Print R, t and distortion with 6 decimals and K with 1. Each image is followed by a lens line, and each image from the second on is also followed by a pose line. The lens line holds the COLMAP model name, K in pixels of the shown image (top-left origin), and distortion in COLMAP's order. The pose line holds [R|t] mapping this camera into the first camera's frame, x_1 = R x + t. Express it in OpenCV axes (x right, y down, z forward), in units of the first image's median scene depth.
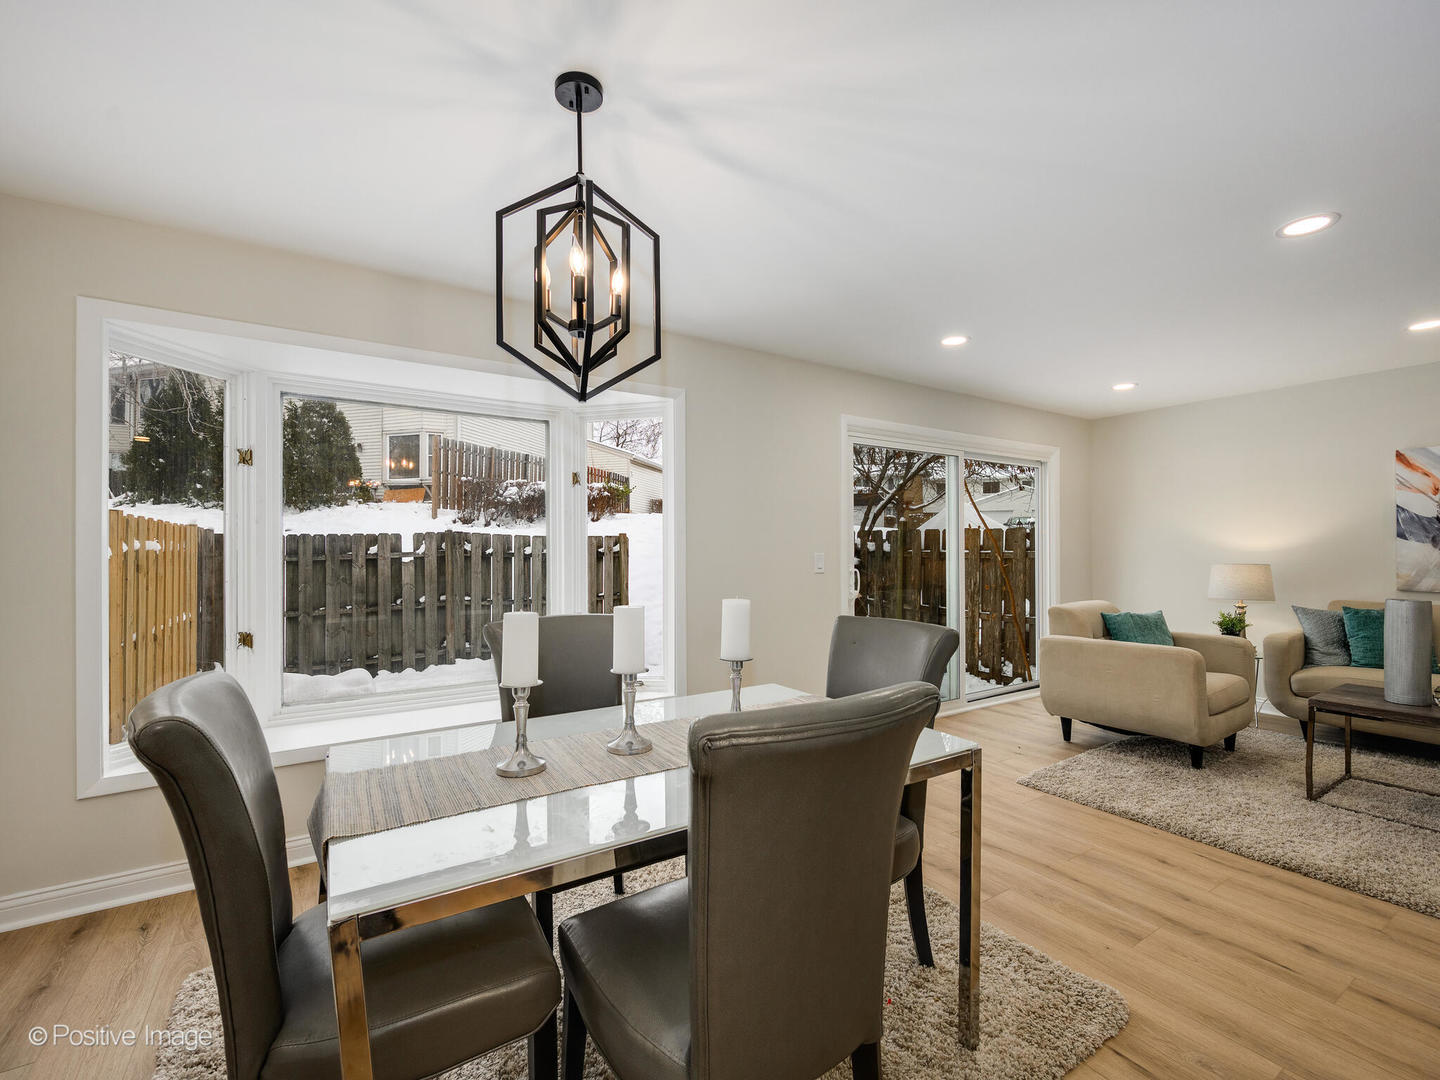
lens RADIAL K [[625.2, 0, 723.9], [0, 625.2, 550.1], [0, 0, 1]] dist [0.000564, 0.000215]
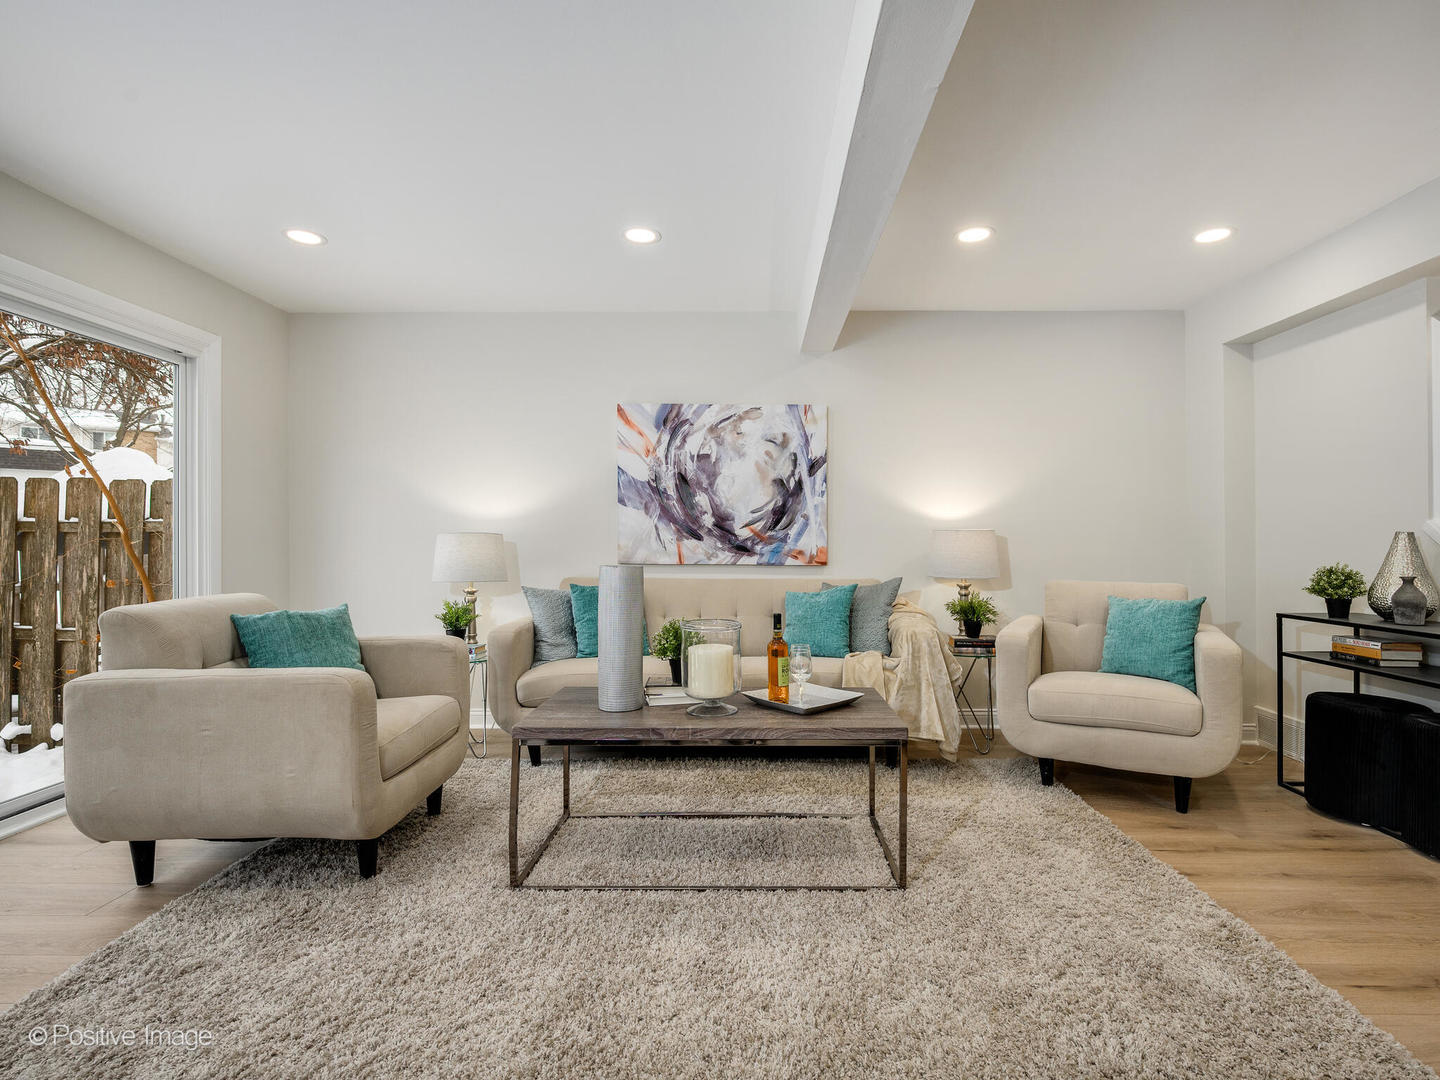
lens RADIAL K [[713.9, 0, 727.3], [0, 713.9, 542.1], [0, 0, 1]] dist [0.000907, -0.000066]
pose [[0.571985, 0.007006, 0.820234, 0.351280], [-0.002565, 0.999974, -0.006752, 0.041804], [-0.820260, 0.001758, 0.571988, 0.309580]]
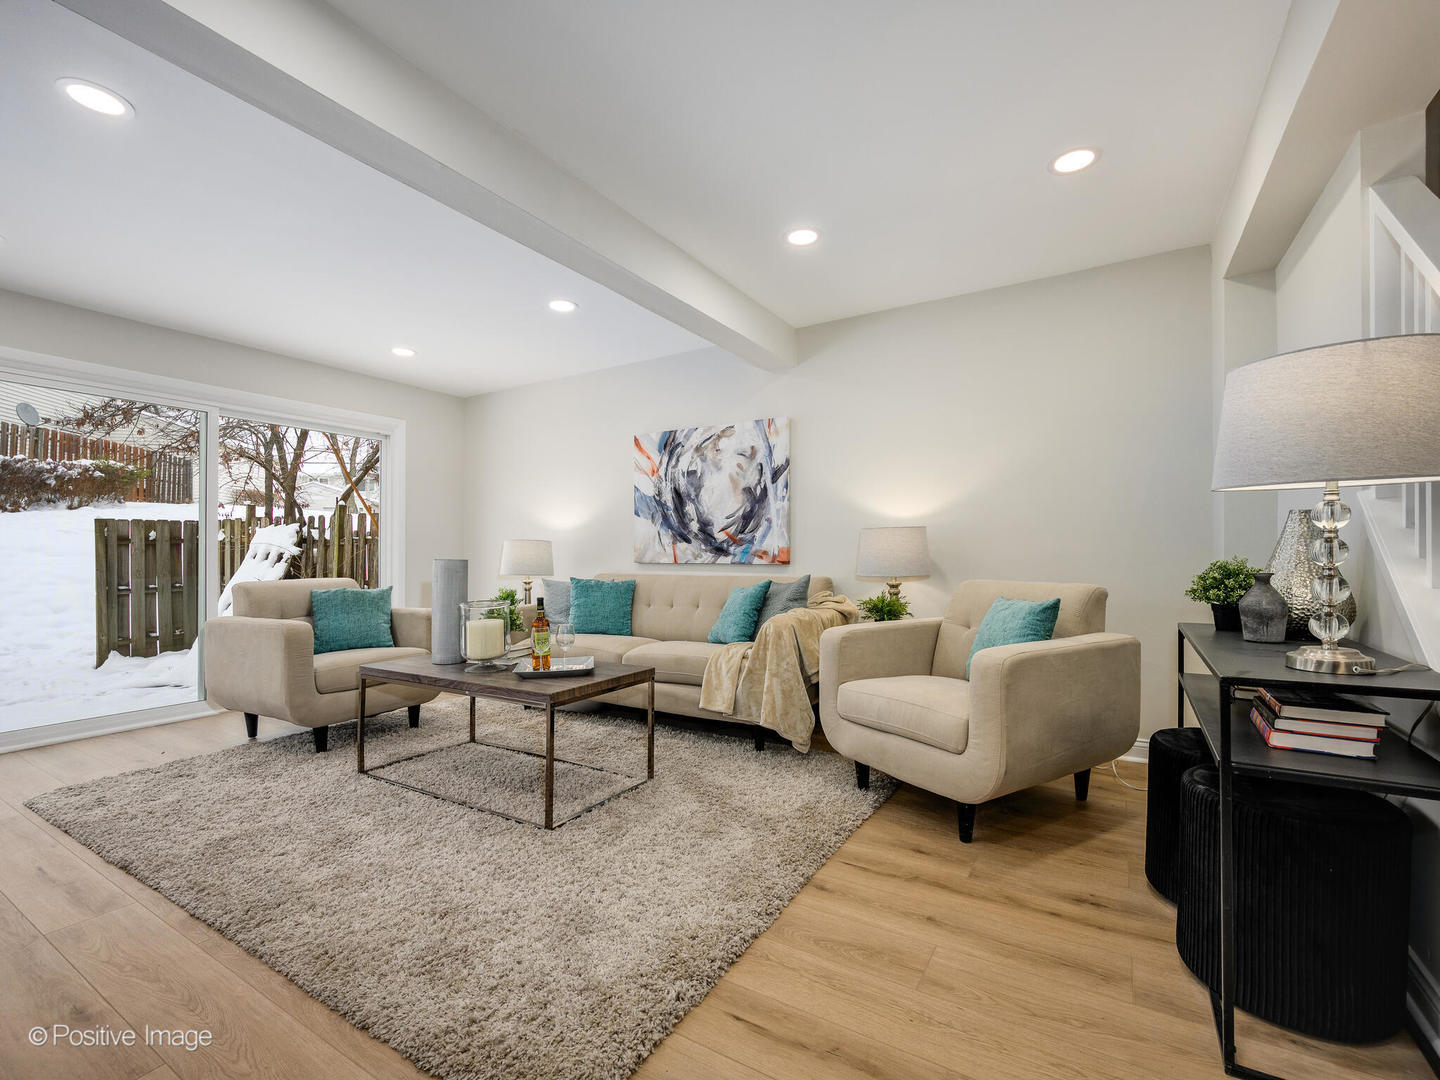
lens RADIAL K [[625.2, 0, 723.9], [0, 625.2, 550.1], [0, 0, 1]] dist [0.000564, 0.000215]
pose [[0.908364, 0.004037, 0.418161, 0.778805], [0.001673, 0.999910, -0.013287, 0.058324], [-0.418178, 0.012769, 0.908276, -0.064835]]
